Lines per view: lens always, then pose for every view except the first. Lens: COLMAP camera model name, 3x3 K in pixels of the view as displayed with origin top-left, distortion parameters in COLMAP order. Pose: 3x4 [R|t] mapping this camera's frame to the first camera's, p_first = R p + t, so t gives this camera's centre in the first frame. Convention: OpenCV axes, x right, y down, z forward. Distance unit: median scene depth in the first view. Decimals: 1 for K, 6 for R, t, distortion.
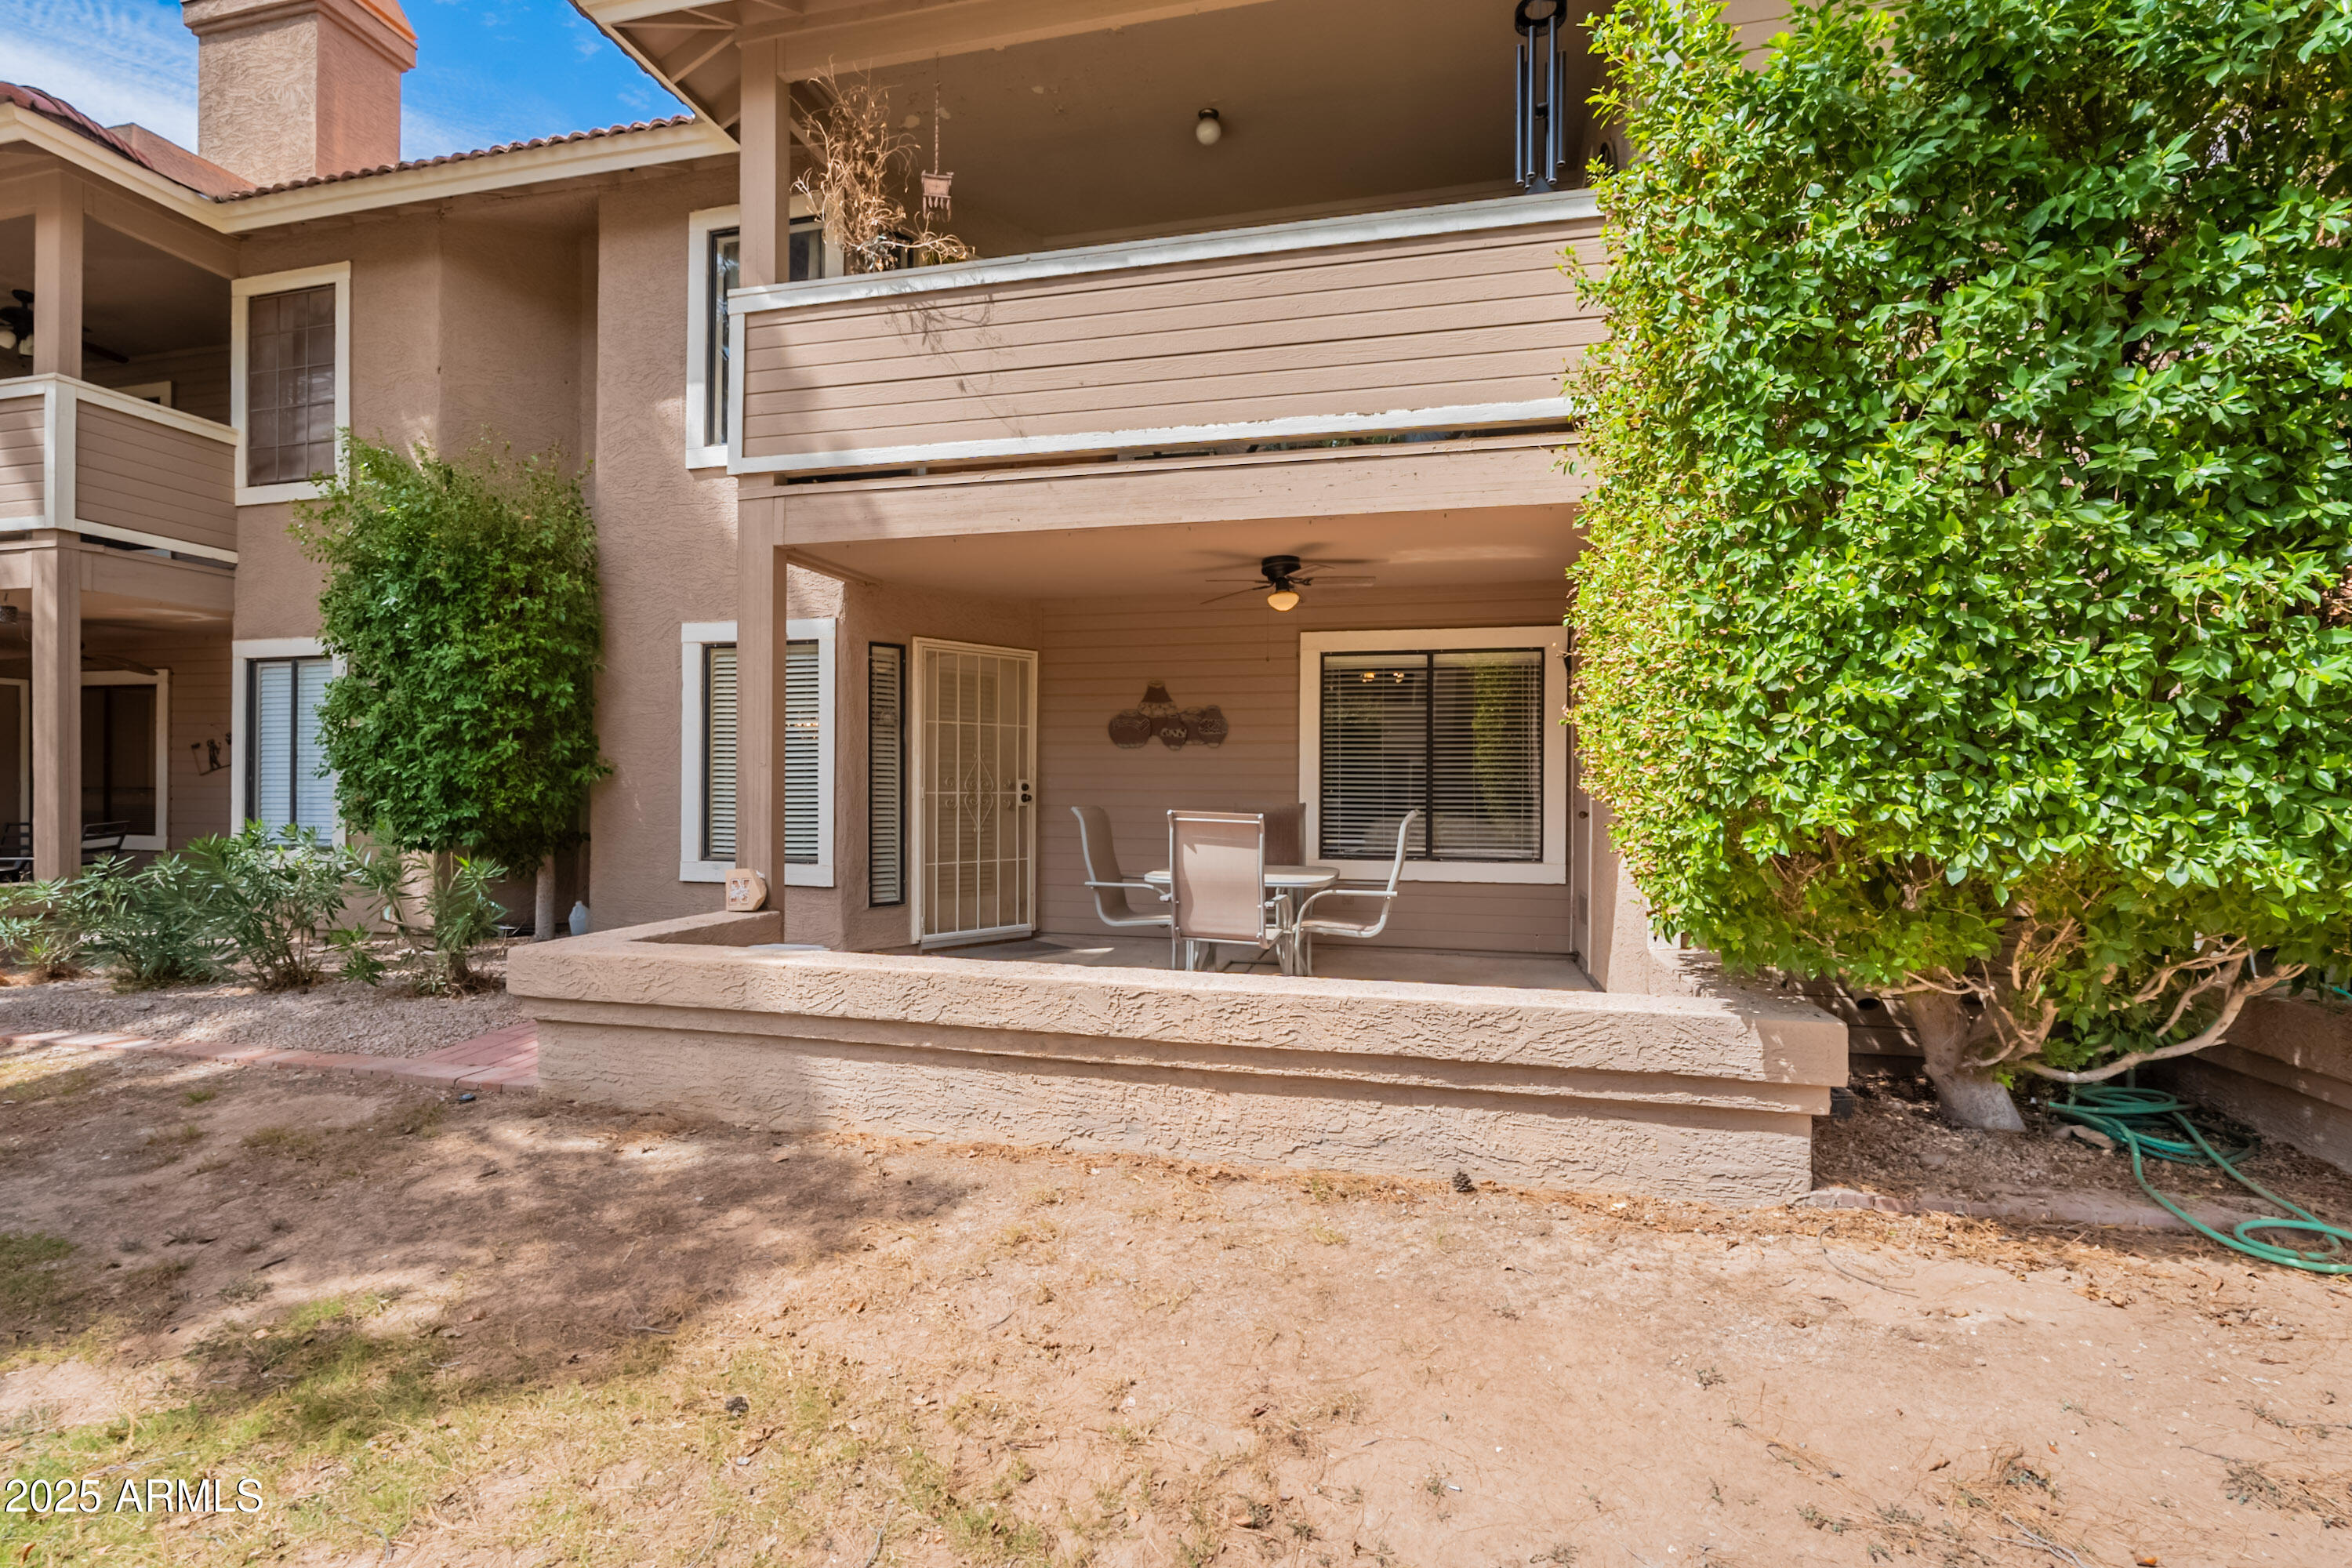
lens RADIAL K [[1061.3, 0, 1152.9], [0, 1061.3, 780.3], [0, 0, 1]] dist [-0.003439, -0.000120]
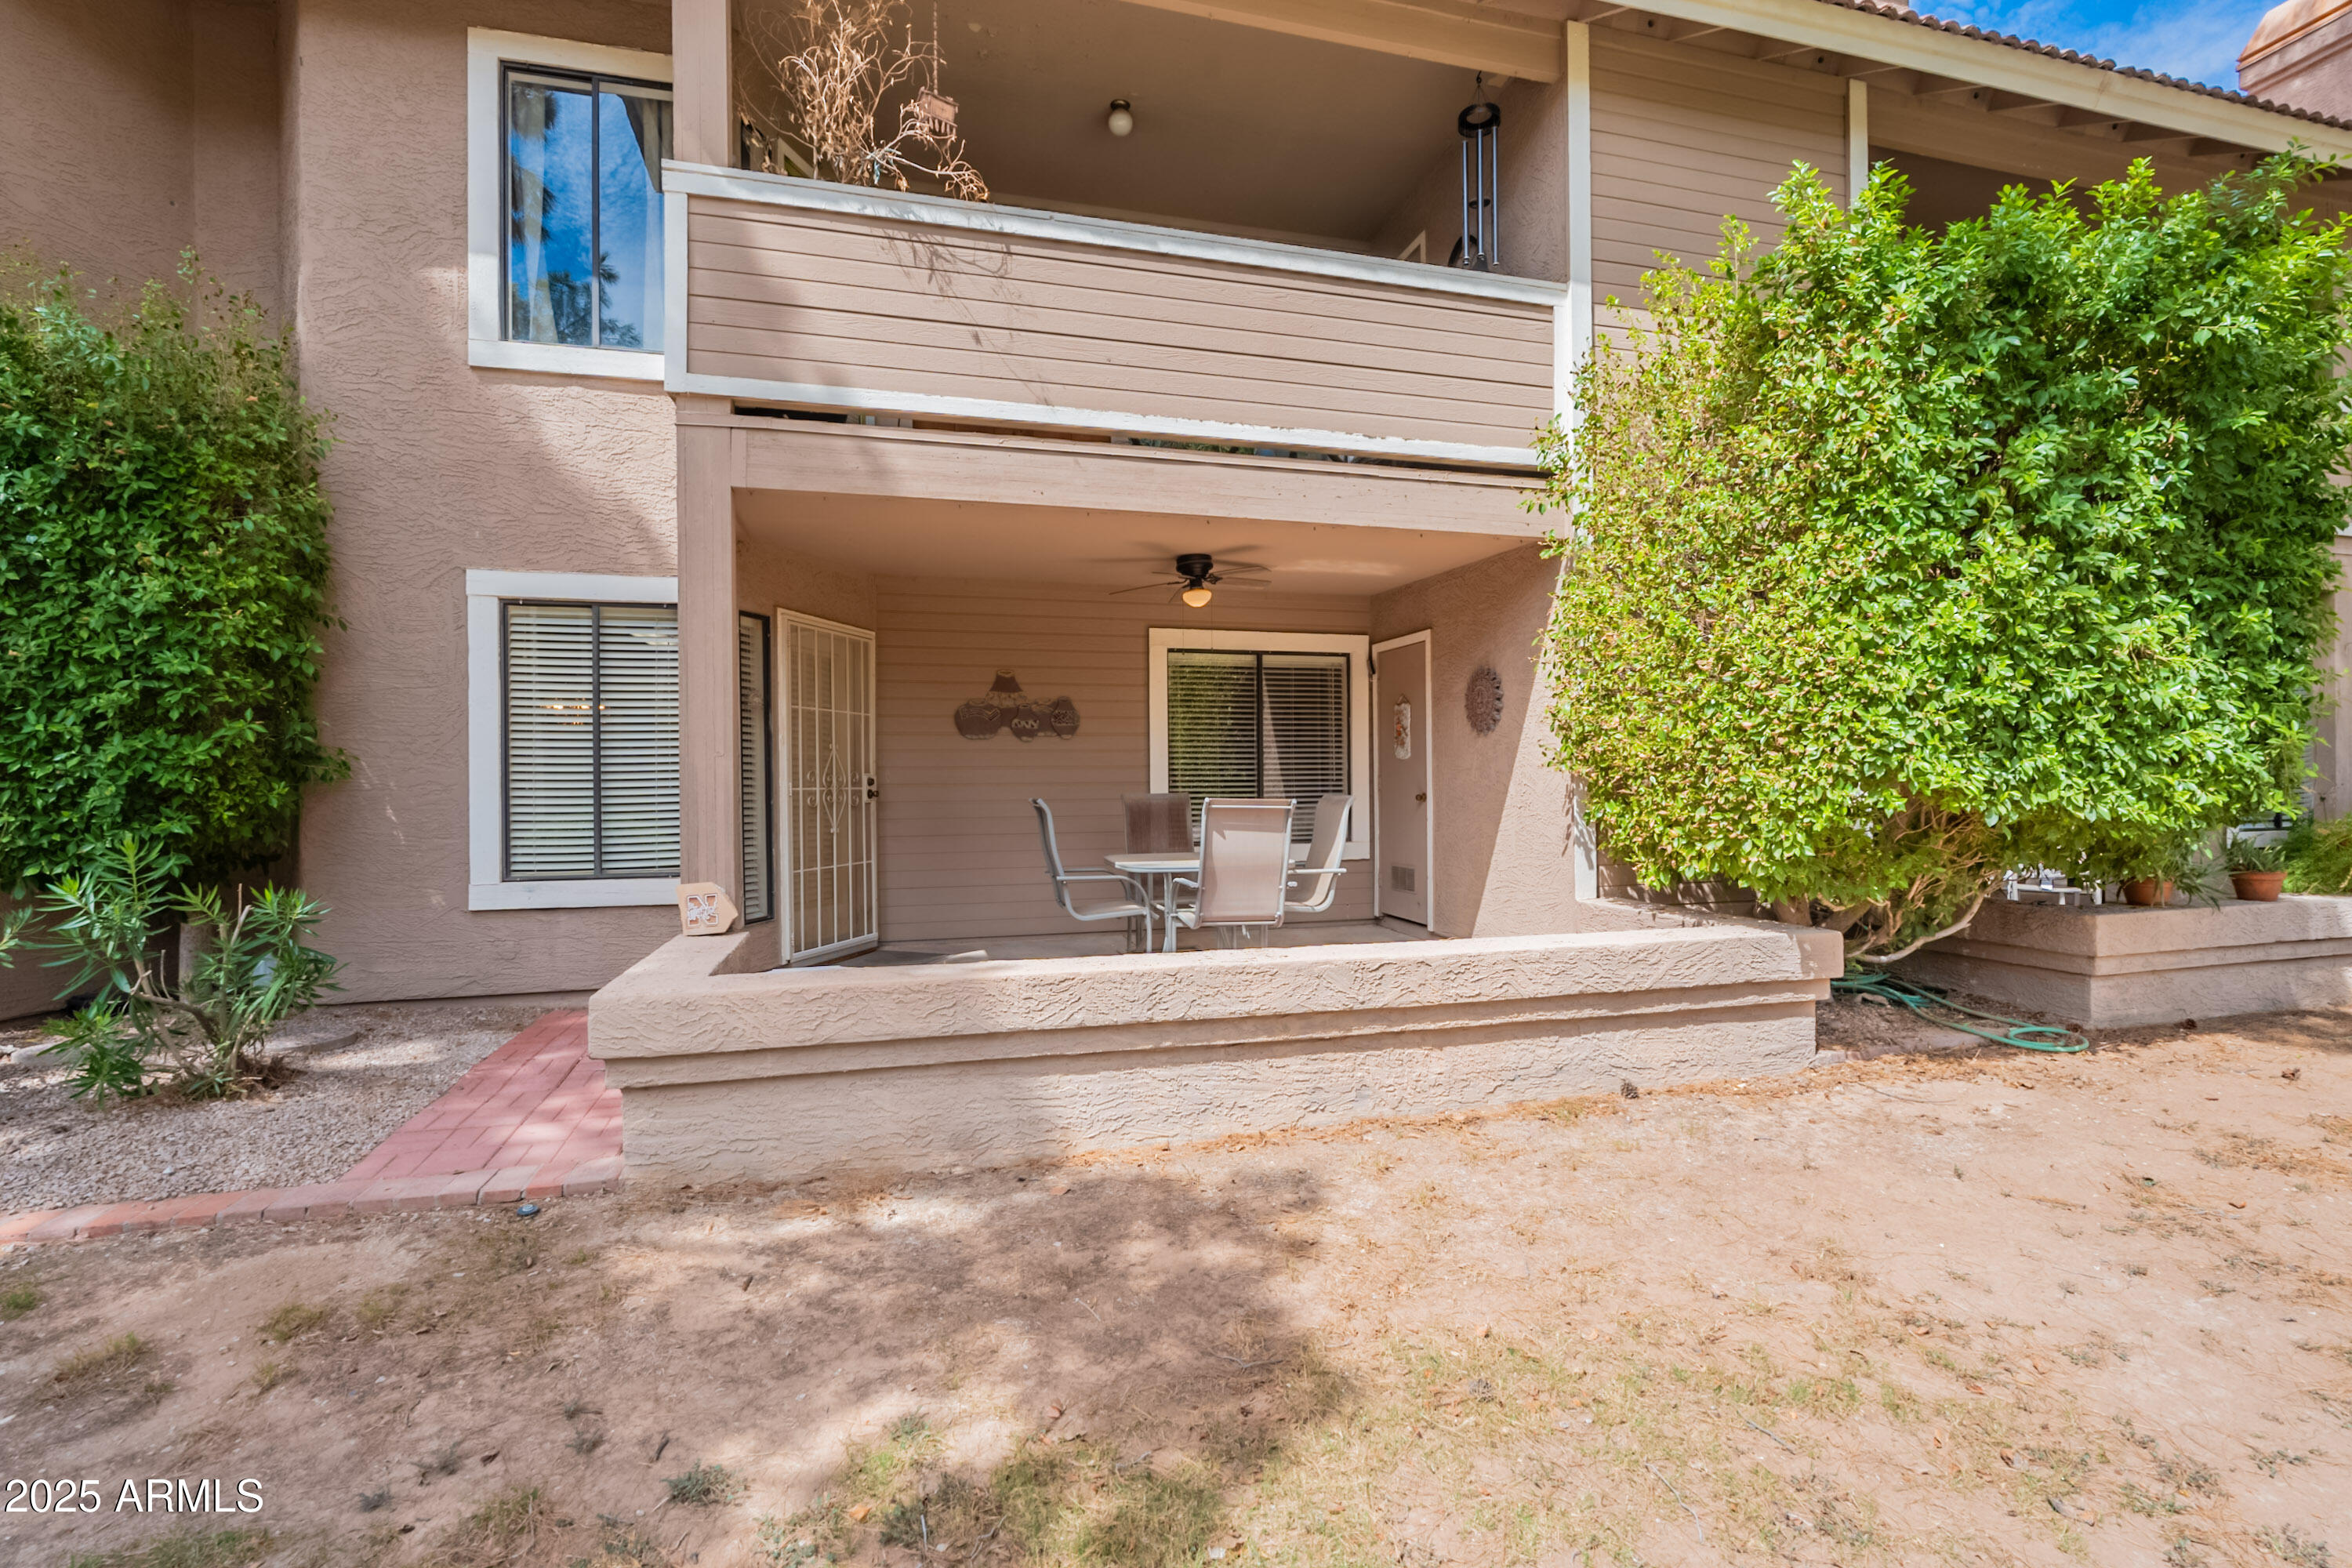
lens RADIAL K [[1076.9, 0, 1133.6], [0, 1076.9, 783.8], [0, 0, 1]] dist [-0.003419, -0.000928]
pose [[0.871209, -0.013259, 0.490734, -0.618164], [0.011546, 0.999912, 0.006519, 0.008046], [-0.490777, -0.000013, 0.871285, 0.151296]]
